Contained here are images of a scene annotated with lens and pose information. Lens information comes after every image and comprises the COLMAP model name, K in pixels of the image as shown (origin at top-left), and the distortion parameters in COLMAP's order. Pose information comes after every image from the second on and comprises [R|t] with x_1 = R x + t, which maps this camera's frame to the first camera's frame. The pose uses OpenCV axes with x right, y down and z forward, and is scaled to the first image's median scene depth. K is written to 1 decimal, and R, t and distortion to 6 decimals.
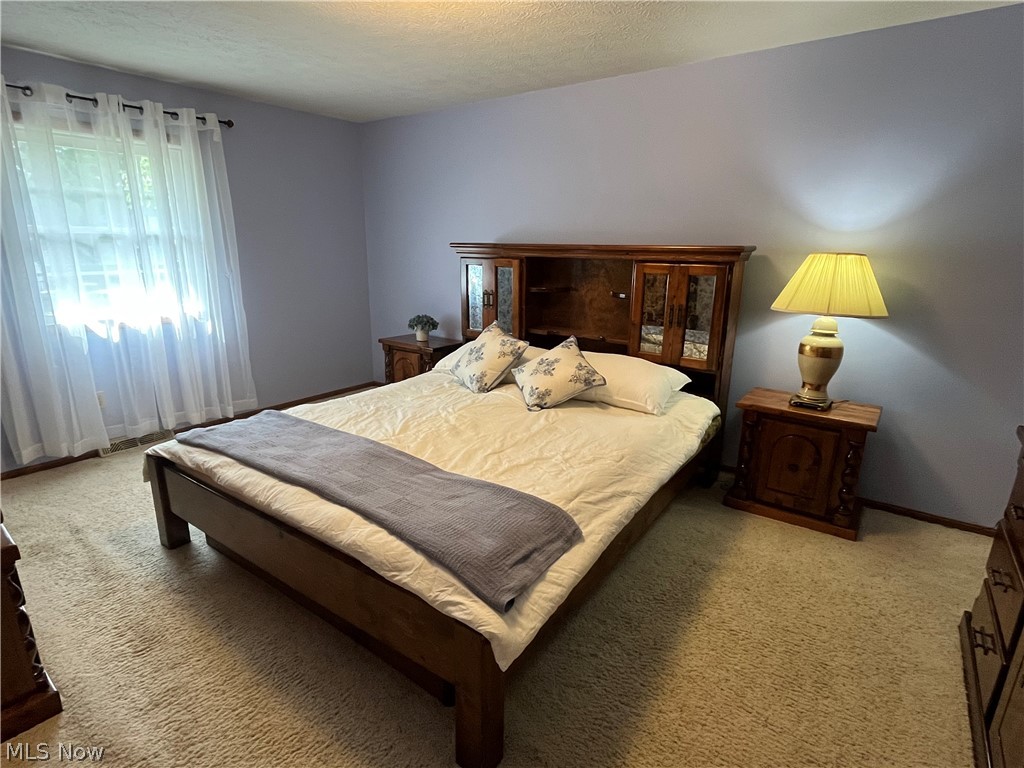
lens RADIAL K [[533.5, 0, 511.2], [0, 533.5, 388.3], [0, 0, 1]] dist [-0.002348, 0.000000]
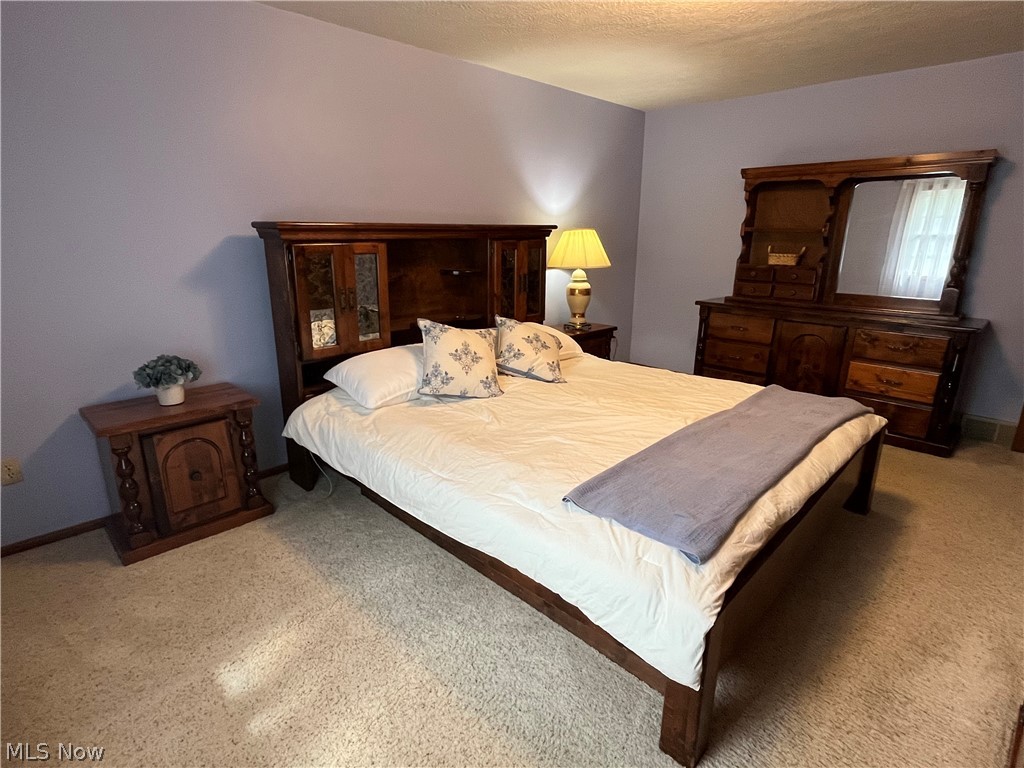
lens RADIAL K [[533.5, 0, 510.1], [0, 533.5, 382.9], [0, 0, 1]] dist [-0.002348, 0.000000]
pose [[0.153110, -0.282606, 0.946938, -0.948597], [0.257999, 0.936434, 0.237756, -0.227886], [-0.953936, 0.207906, 0.216290, 0.848770]]
